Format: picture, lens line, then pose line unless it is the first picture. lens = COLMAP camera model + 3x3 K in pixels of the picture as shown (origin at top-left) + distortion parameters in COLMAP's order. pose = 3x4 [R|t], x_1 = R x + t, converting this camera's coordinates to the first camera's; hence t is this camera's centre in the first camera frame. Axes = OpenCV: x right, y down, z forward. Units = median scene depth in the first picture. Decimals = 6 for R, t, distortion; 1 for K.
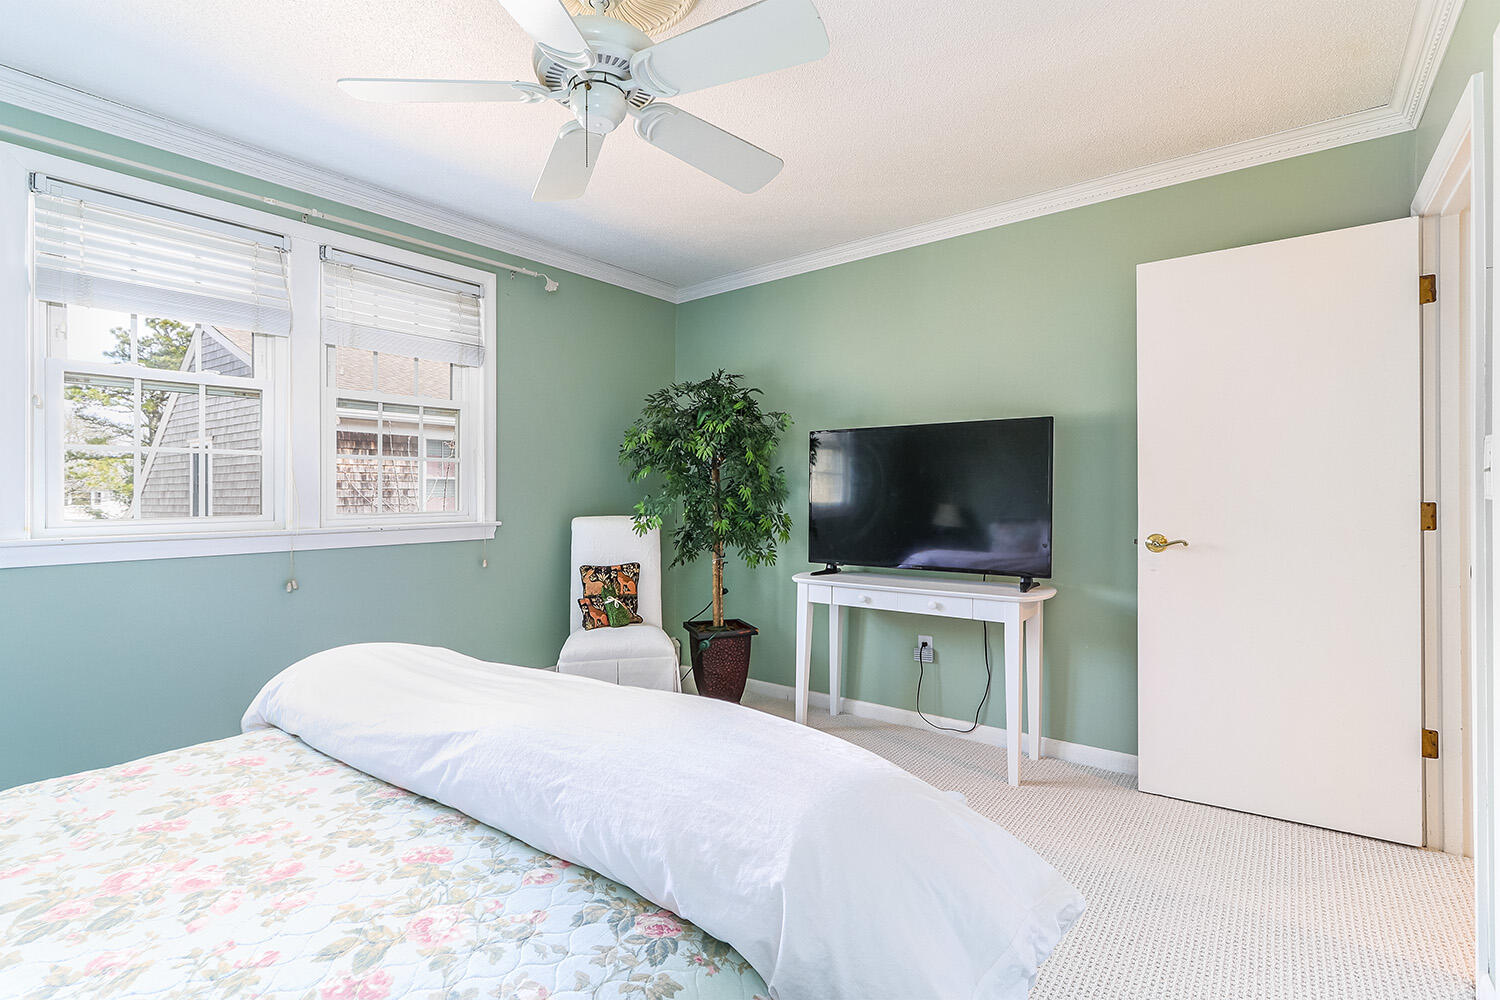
lens RADIAL K [[696.8, 0, 717.9], [0, 696.8, 497.7], [0, 0, 1]] dist [-0.002156, -0.000008]
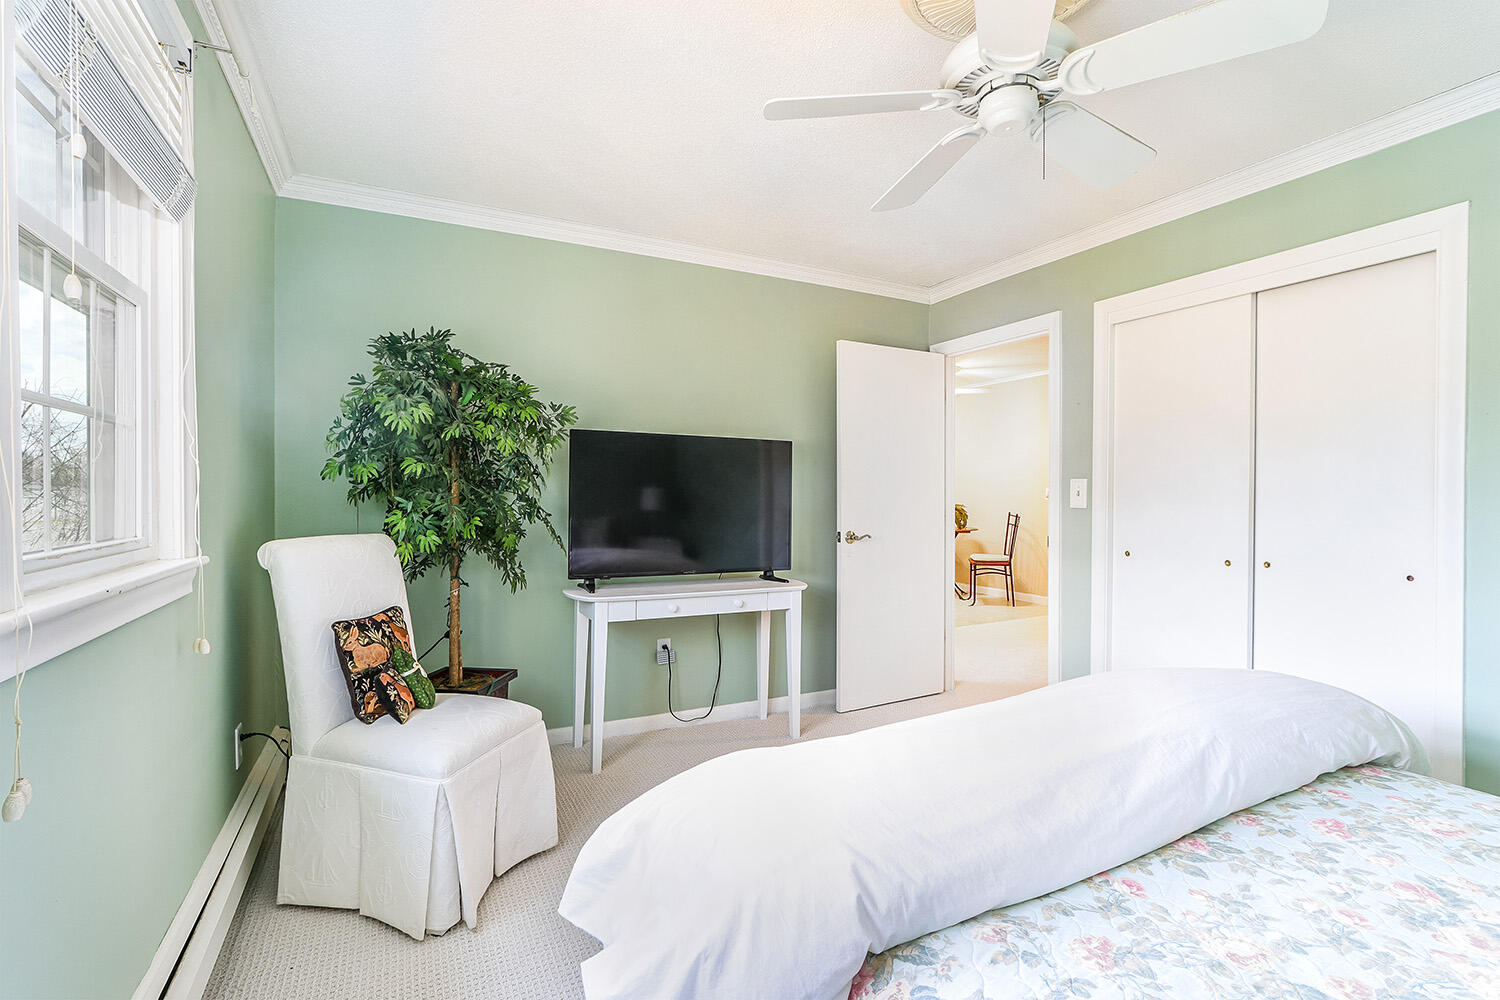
lens RADIAL K [[700.7, 0, 752.6], [0, 700.7, 509.5], [0, 0, 1]] dist [-0.019235, 0.008089]
pose [[0.413921, -0.007918, 0.910279, -0.770850], [-0.003722, 0.999939, 0.010390, -0.006181], [-0.910305, -0.007689, 0.413866, 0.587124]]
